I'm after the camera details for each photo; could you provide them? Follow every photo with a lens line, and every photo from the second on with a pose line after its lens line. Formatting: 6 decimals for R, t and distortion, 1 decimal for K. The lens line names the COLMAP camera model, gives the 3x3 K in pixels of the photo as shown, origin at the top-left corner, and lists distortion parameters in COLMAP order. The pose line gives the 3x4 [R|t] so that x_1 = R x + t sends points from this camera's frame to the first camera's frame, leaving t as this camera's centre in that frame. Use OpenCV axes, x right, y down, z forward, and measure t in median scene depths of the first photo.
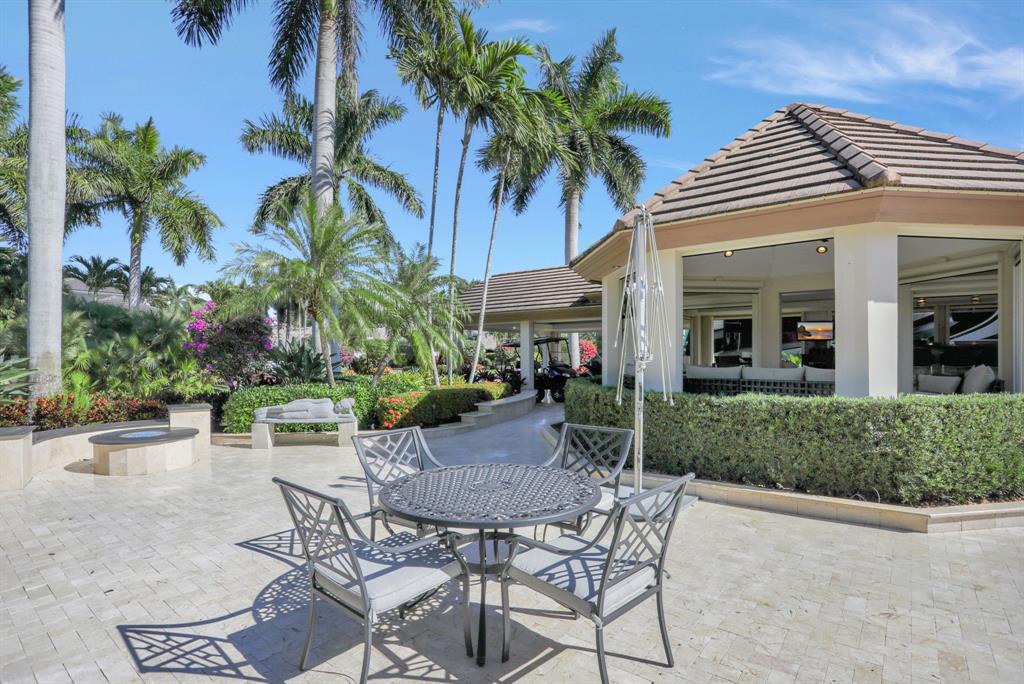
lens RADIAL K [[500.7, 0, 507.2], [0, 500.7, 342.9], [0, 0, 1]] dist [-0.019751, 0.000066]
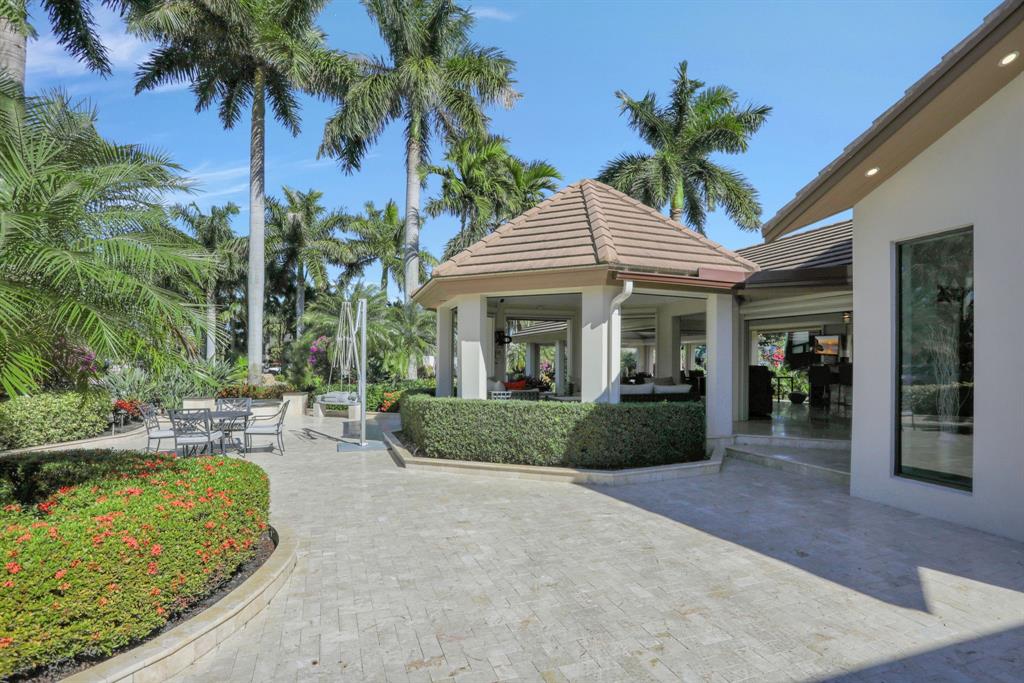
lens RADIAL K [[500.7, 0, 507.2], [0, 500.7, 342.4], [0, 0, 1]] dist [-0.019751, 0.000066]
pose [[0.861770, -0.015940, -0.507048, 0.355494], [0.002708, 0.999637, -0.026823, -0.003730], [0.507291, 0.021742, 0.861500, -0.077474]]
